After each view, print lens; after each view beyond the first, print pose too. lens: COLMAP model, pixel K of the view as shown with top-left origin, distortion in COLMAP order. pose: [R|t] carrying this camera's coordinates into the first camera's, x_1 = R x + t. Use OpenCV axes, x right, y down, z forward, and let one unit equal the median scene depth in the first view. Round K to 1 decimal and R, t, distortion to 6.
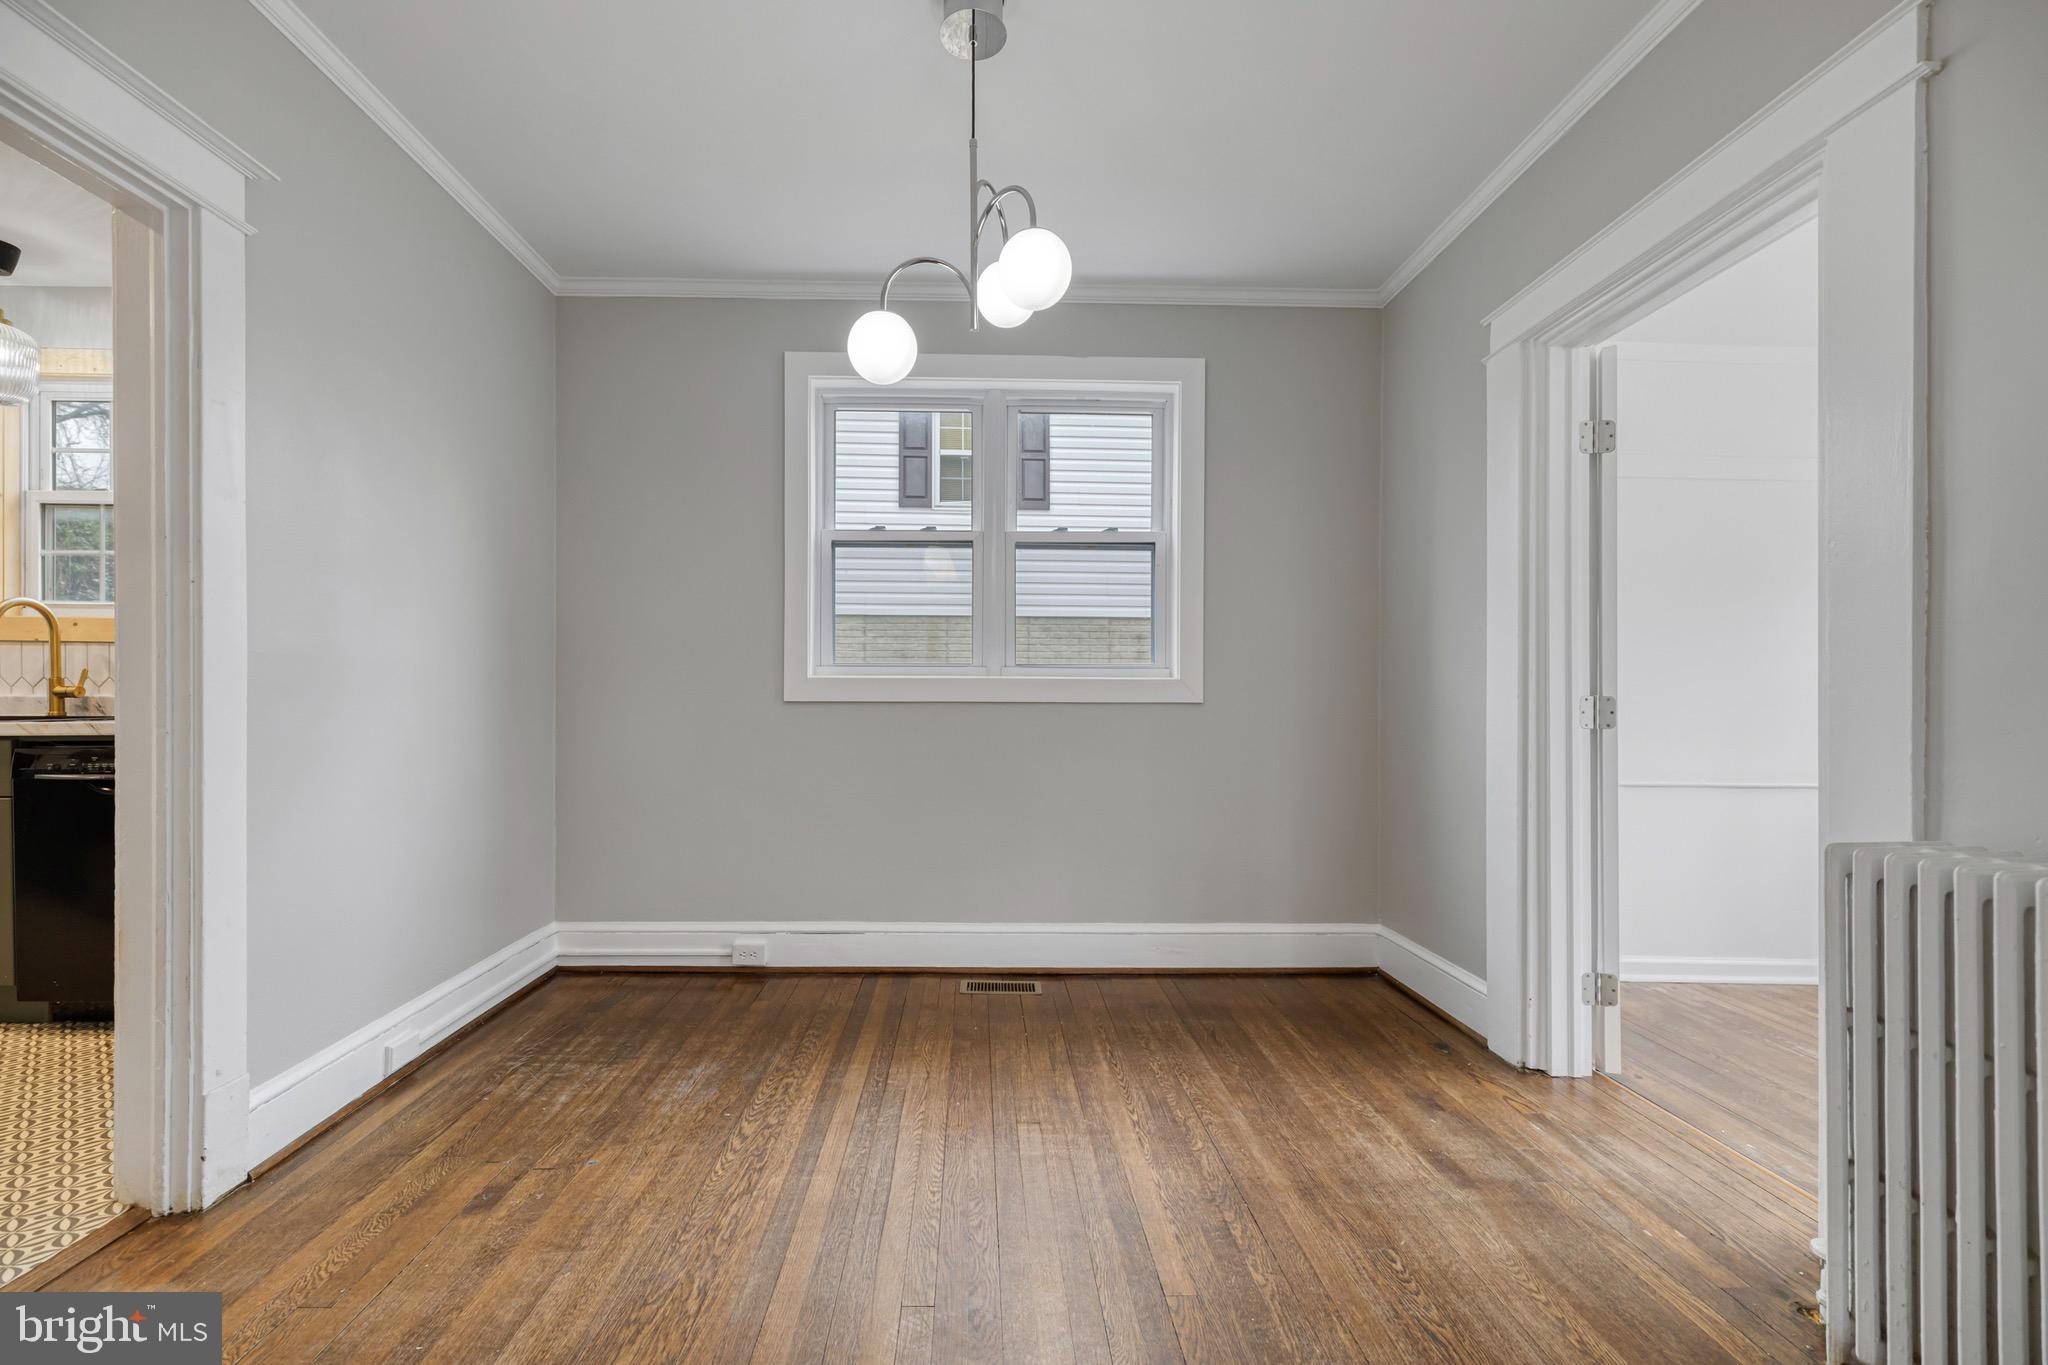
lens RADIAL K [[869.6, 0, 980.4], [0, 869.6, 698.0], [0, 0, 1]] dist [0.003527, -0.001151]
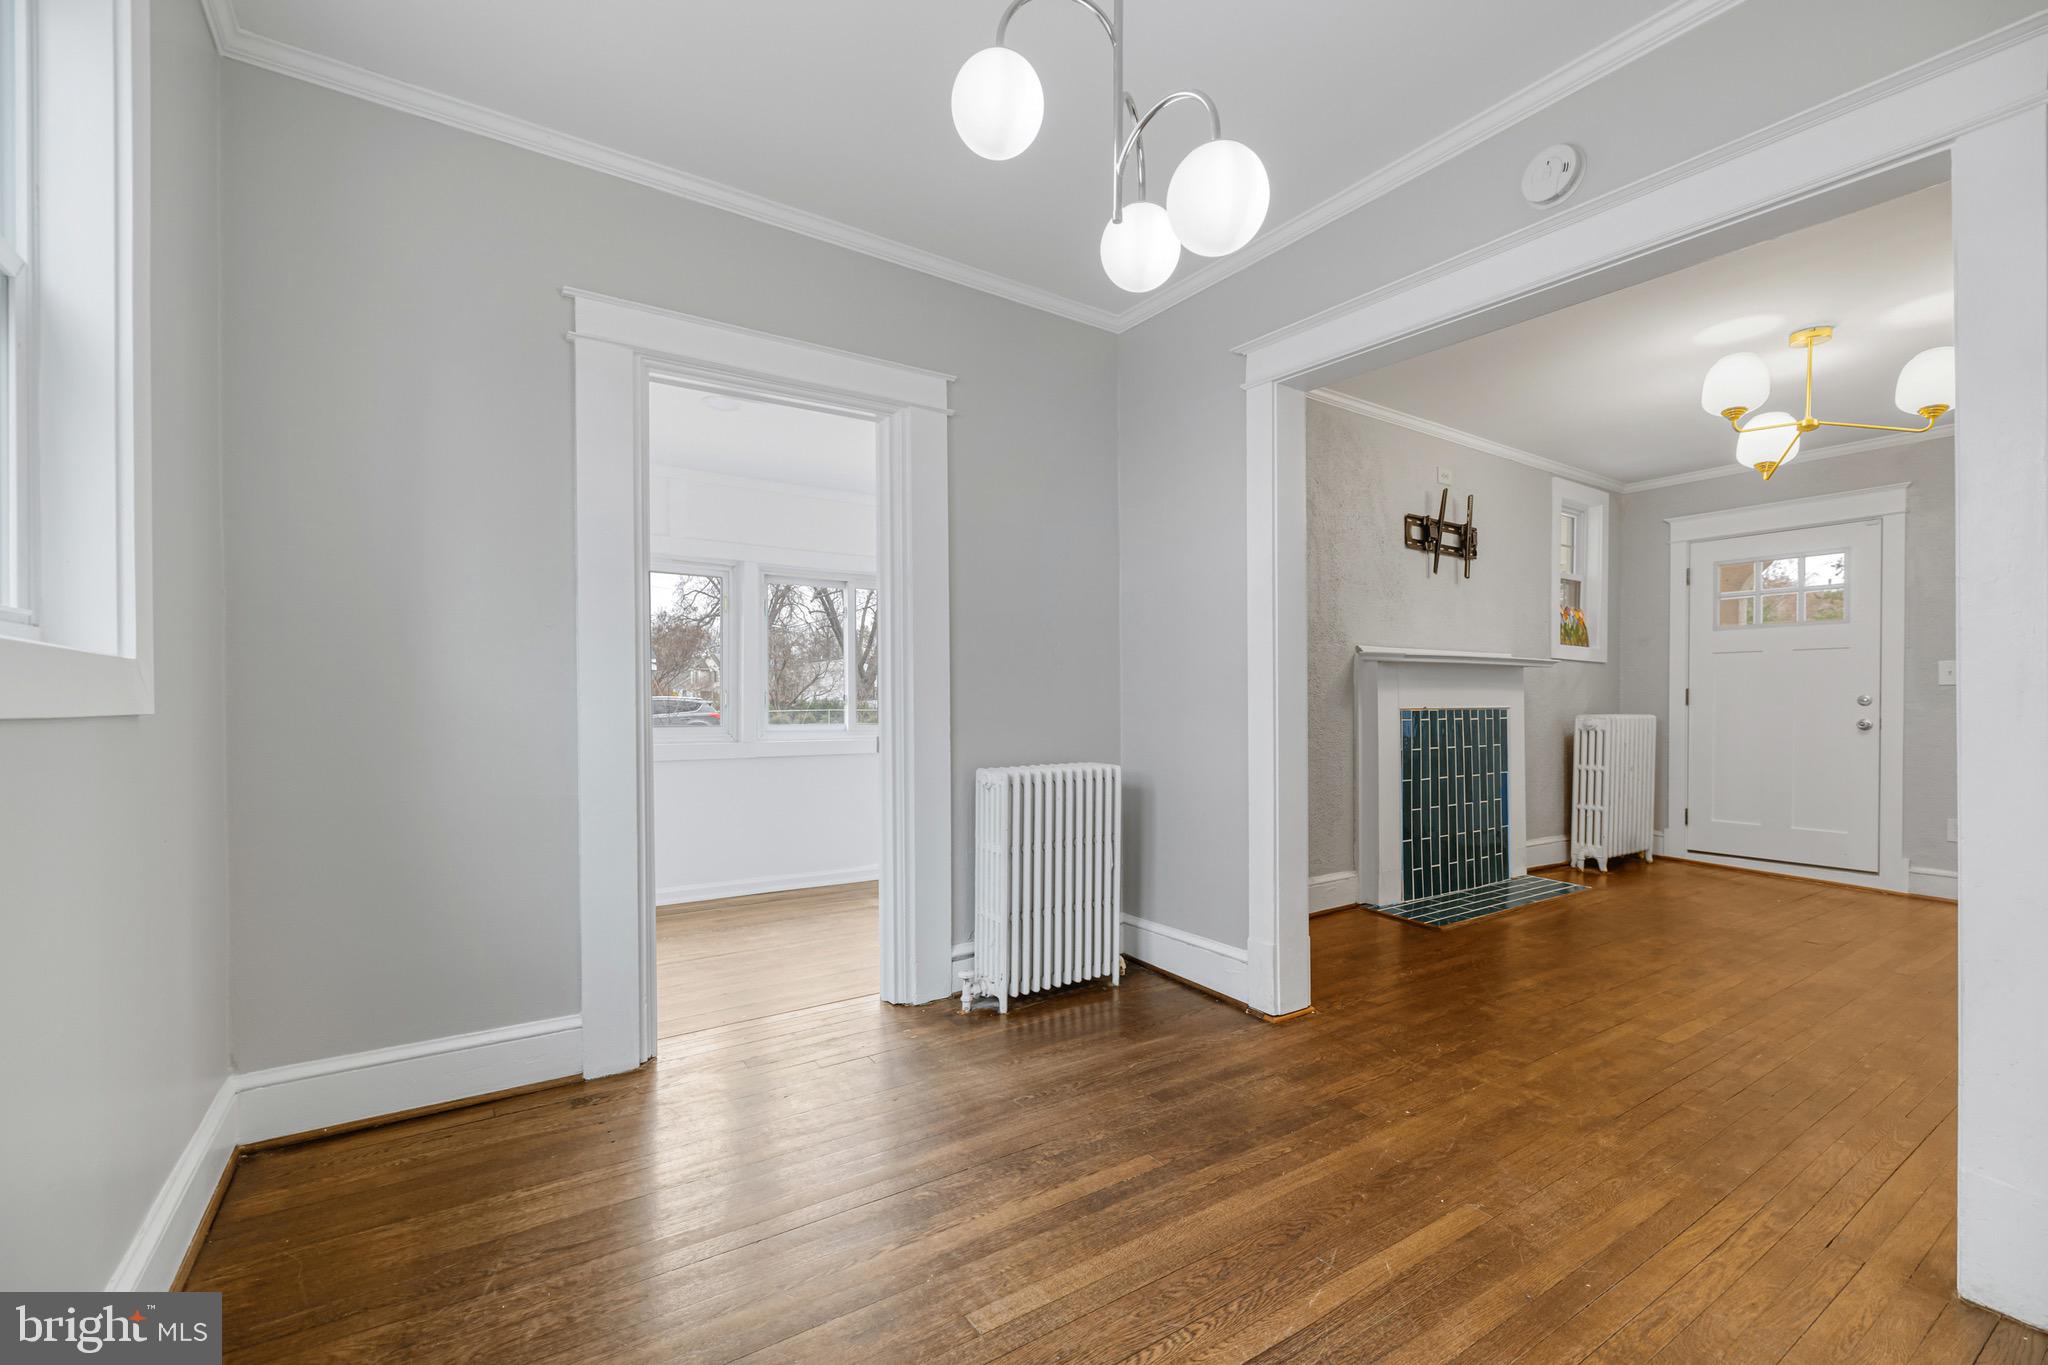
lens RADIAL K [[869.6, 0, 1022.4], [0, 869.6, 707.0], [0, 0, 1]] dist [0.003527, -0.001151]
pose [[-0.543029, -0.005489, 0.839696, -0.537903], [-0.003258, 0.999985, 0.004430, -0.003444], [-0.839707, -0.000330, -0.543039, 1.328391]]
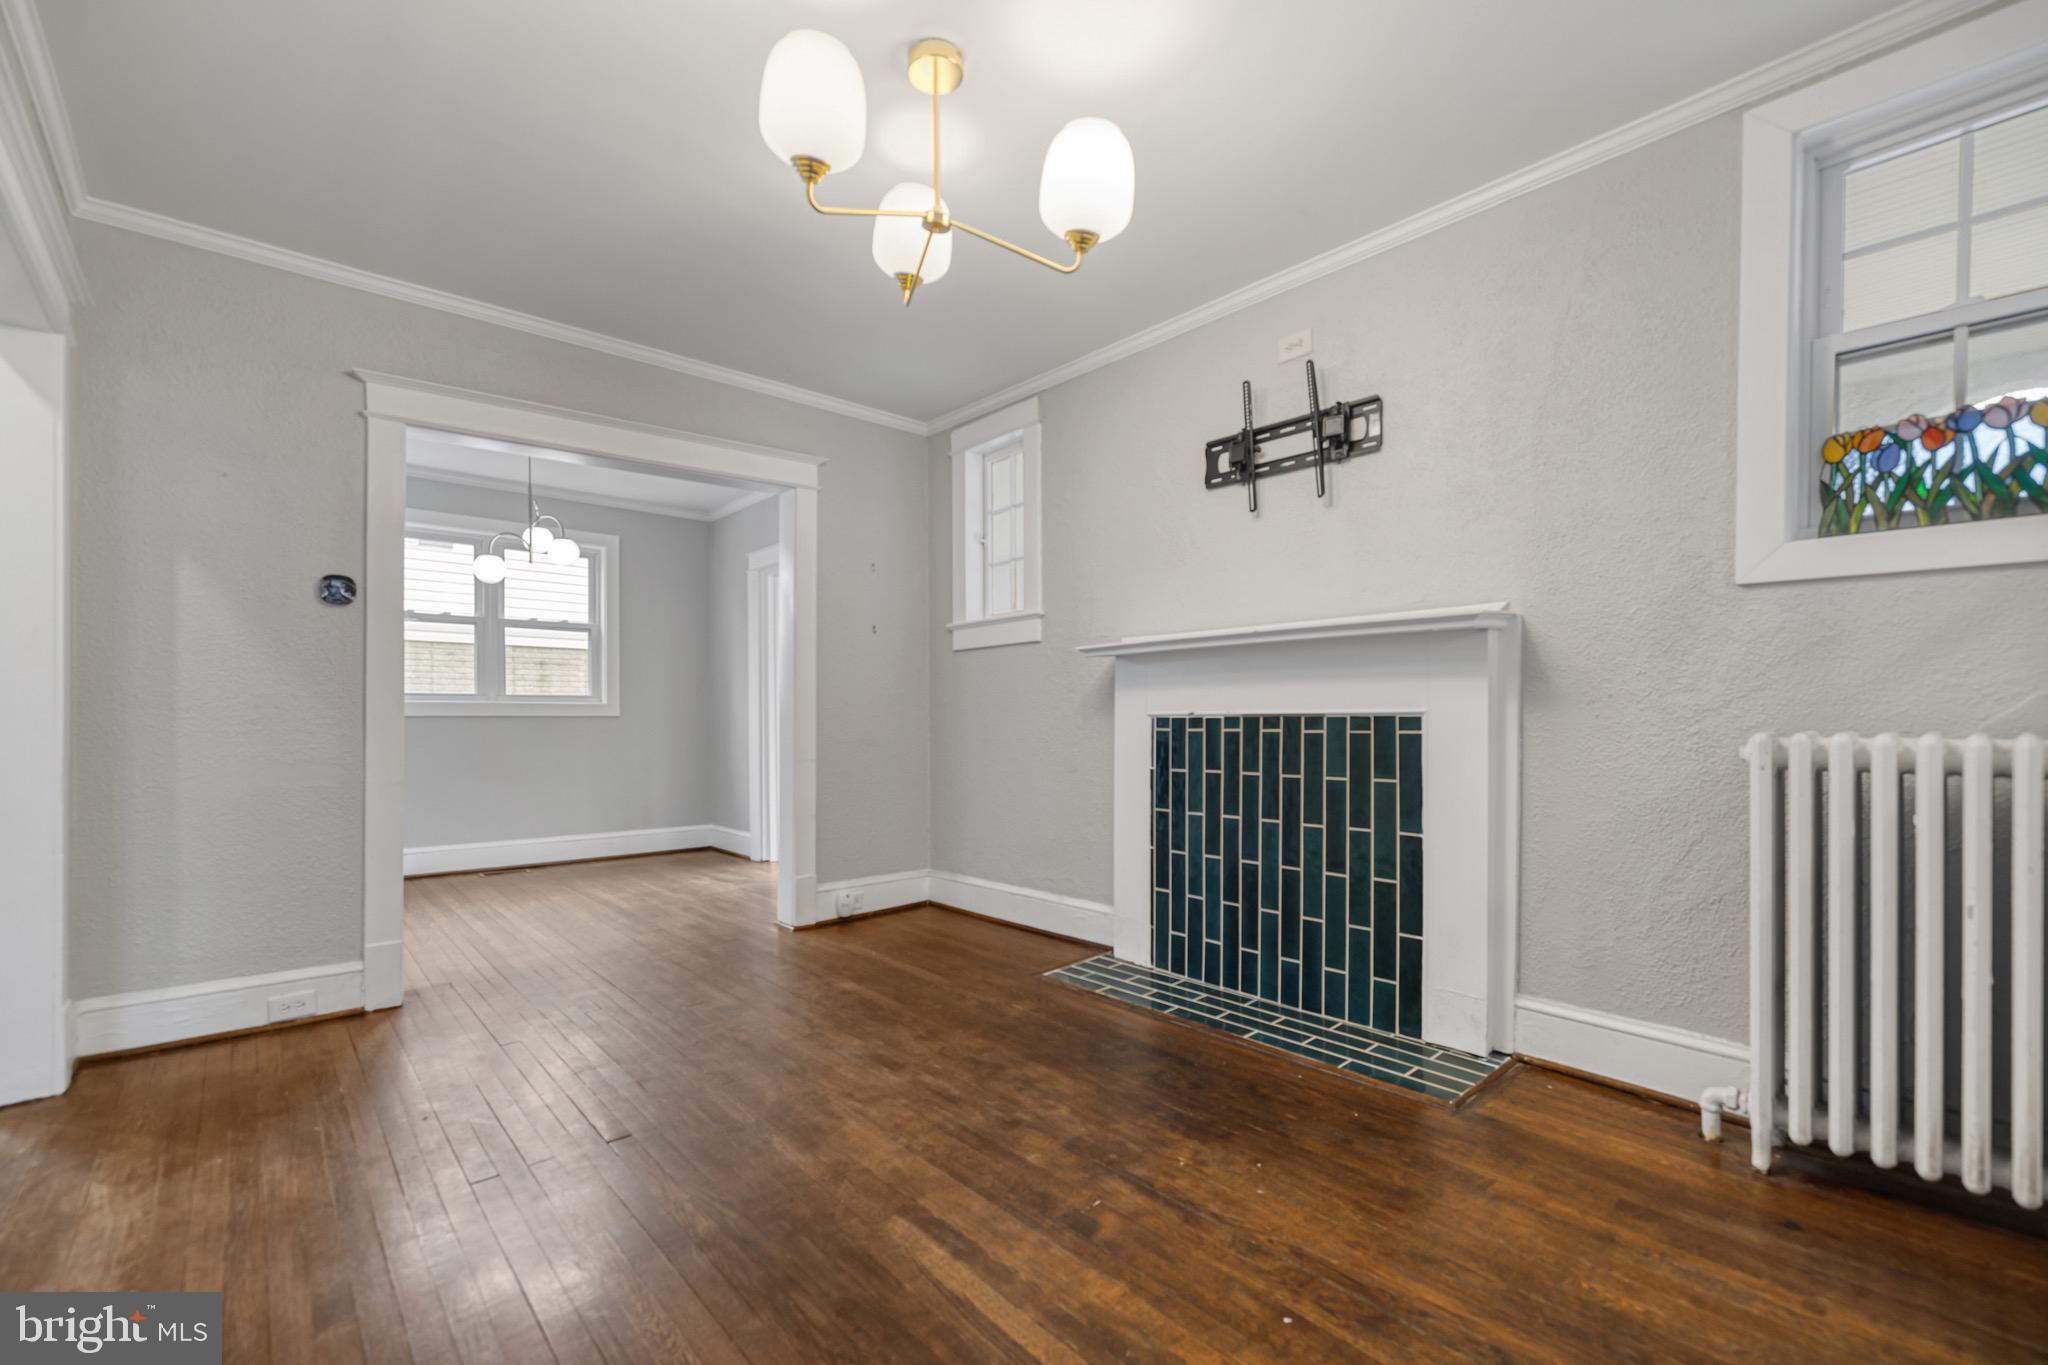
lens RADIAL K [[869.6, 0, 999.8], [0, 869.6, 724.5], [0, 0, 1]] dist [0.003527, -0.001151]
pose [[0.764056, -0.010630, 0.645062, -0.524977], [0.003931, 0.999922, 0.011821, 0.004451], [-0.645138, -0.006496, 0.764039, -1.541103]]
